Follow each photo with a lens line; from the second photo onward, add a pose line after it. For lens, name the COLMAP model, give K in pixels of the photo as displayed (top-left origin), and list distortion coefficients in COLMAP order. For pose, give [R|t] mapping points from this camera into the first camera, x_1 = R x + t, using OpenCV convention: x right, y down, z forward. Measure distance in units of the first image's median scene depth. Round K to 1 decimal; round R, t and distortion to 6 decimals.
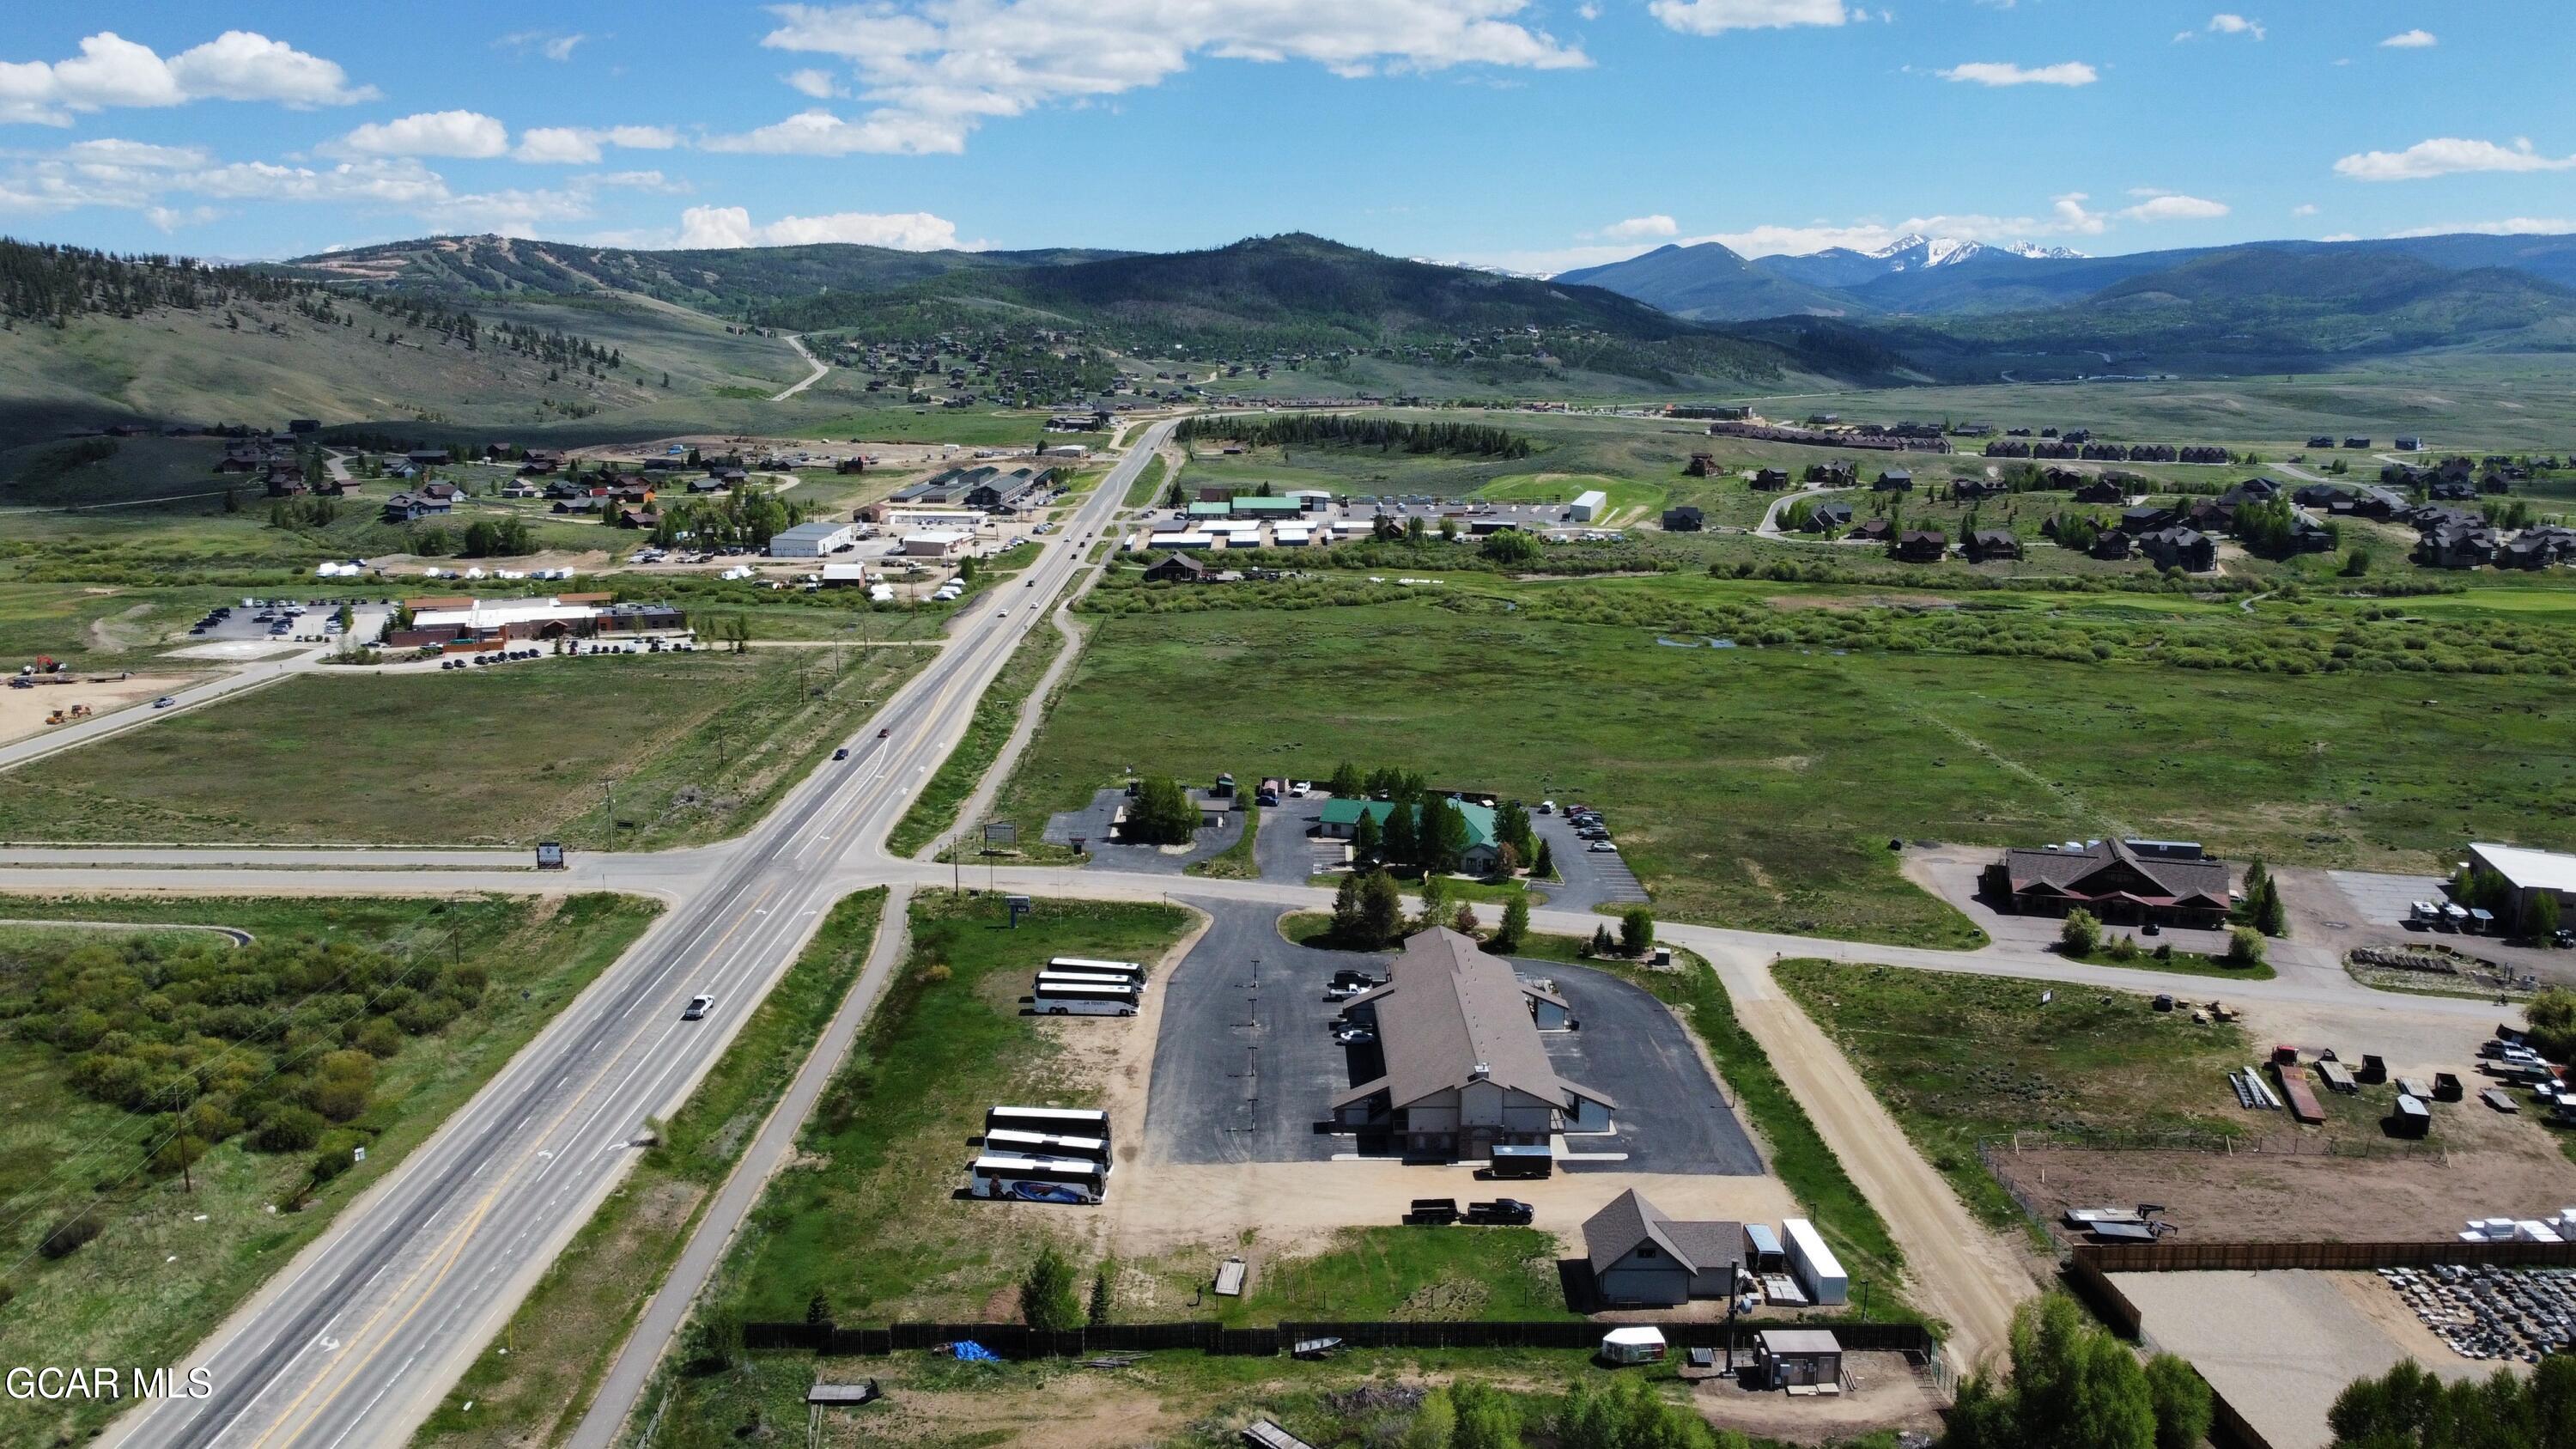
lens RADIAL K [[1954.6, 0, 1291.3], [0, 1954.6, 719.9], [0, 0, 1]] dist [0.001653, -0.004891]
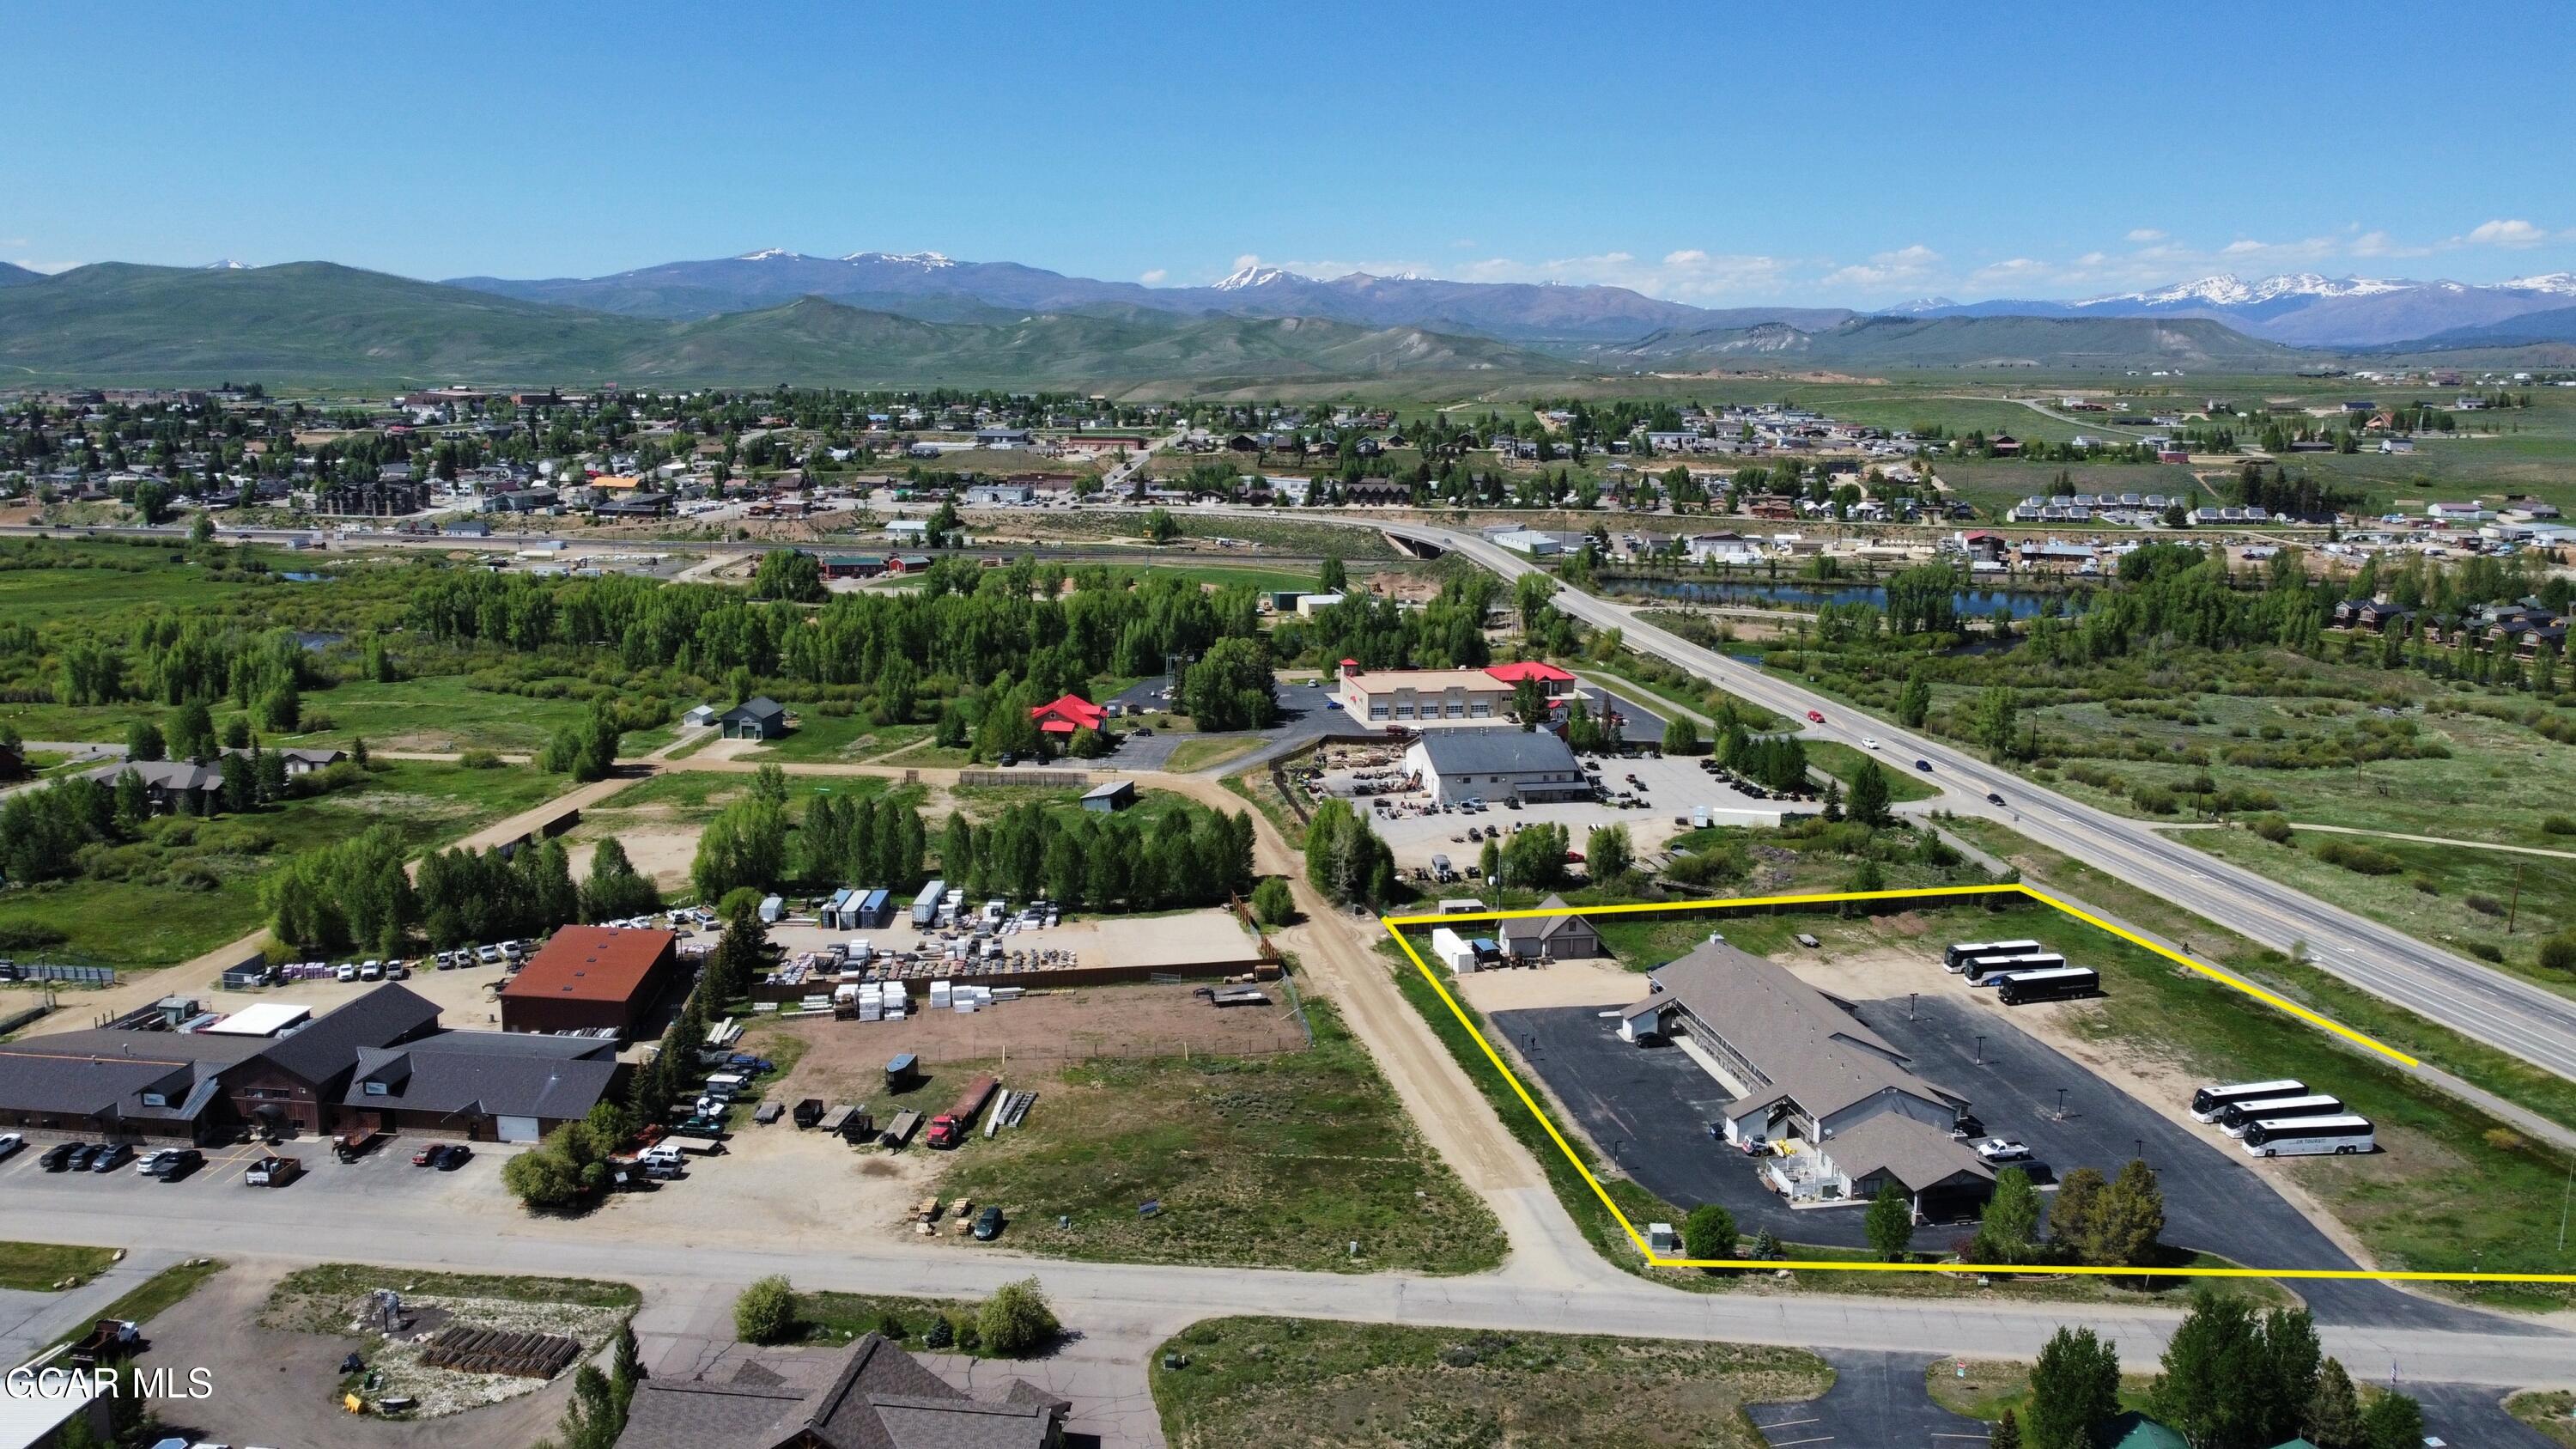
lens RADIAL K [[1954.6, 0, 1291.3], [0, 1954.6, 719.9], [0, 0, 1]] dist [0.001653, -0.004891]
pose [[-0.985045, 0.018253, -0.171327, 0.373025], [-0.045846, 0.930756, 0.362755, -0.251638], [0.166085, 0.365185, -0.916000, 1.328279]]
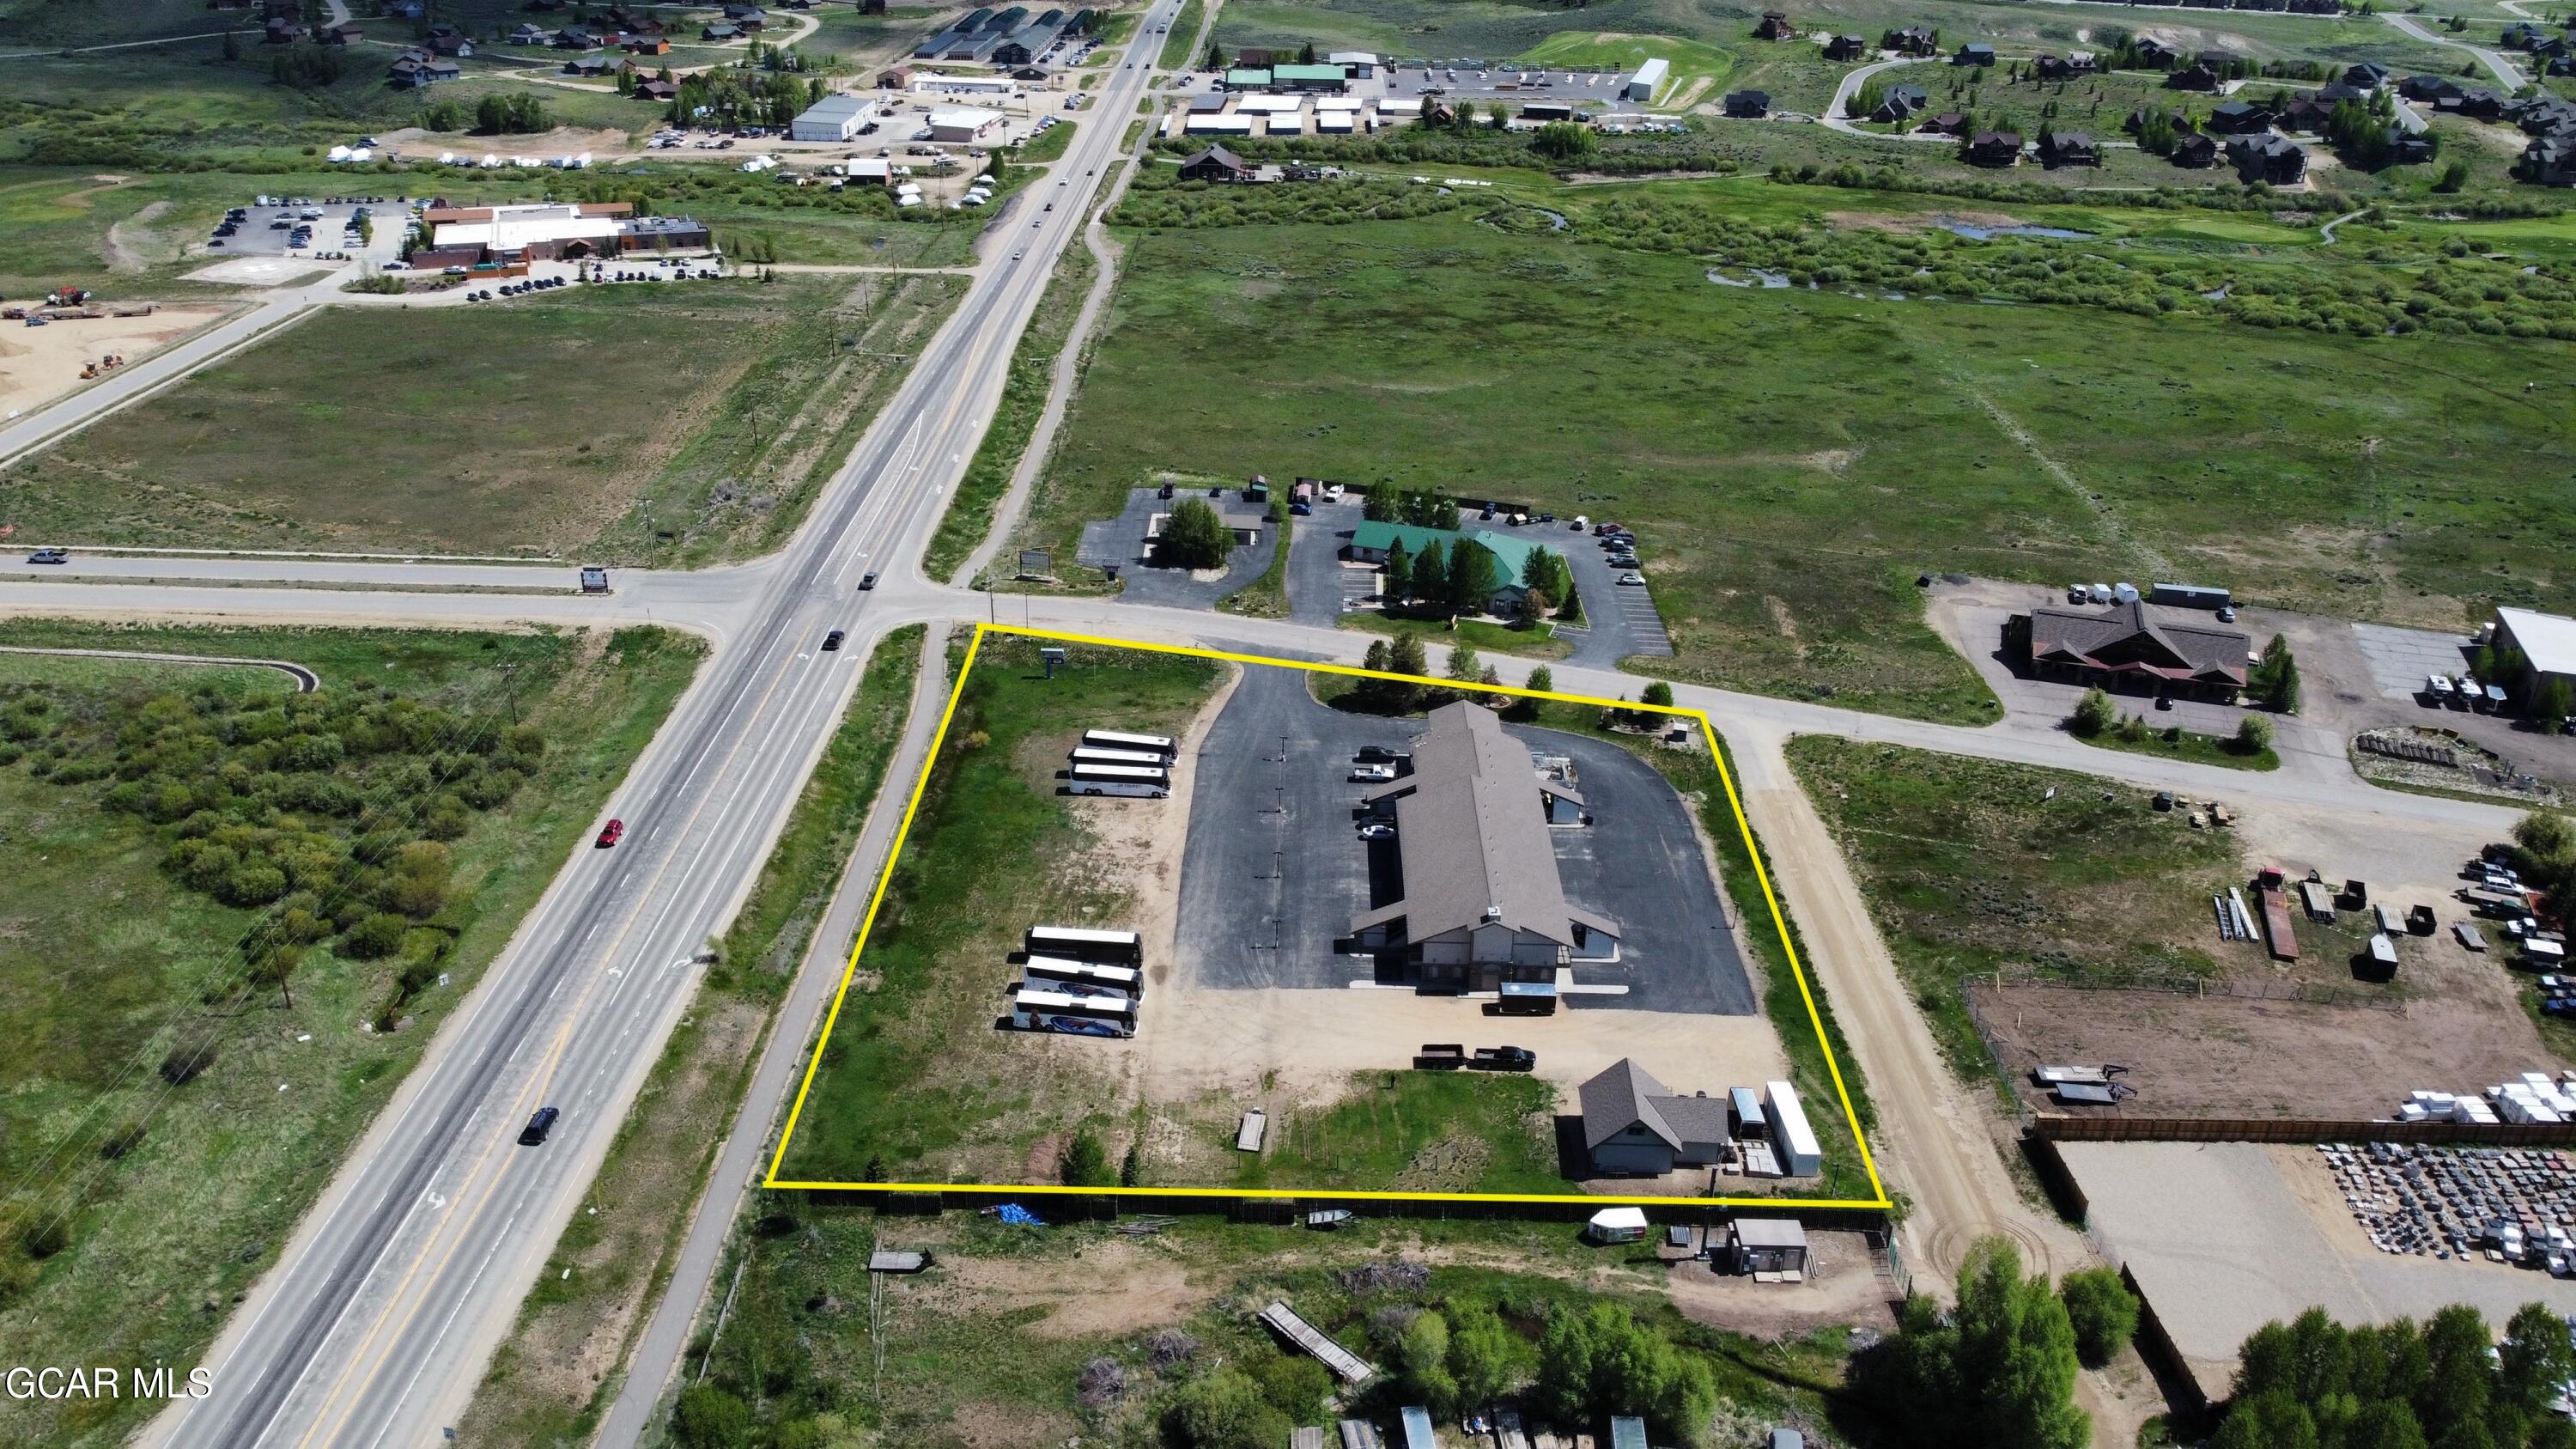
lens RADIAL K [[1954.6, 0, 1291.3], [0, 1954.6, 719.9], [0, 0, 1]] dist [0.001653, -0.004891]
pose [[0.999621, 0.022583, -0.015741, 0.001601], [-0.017964, 0.968437, 0.248611, -0.117854], [0.020858, -0.248234, 0.968475, 0.002787]]
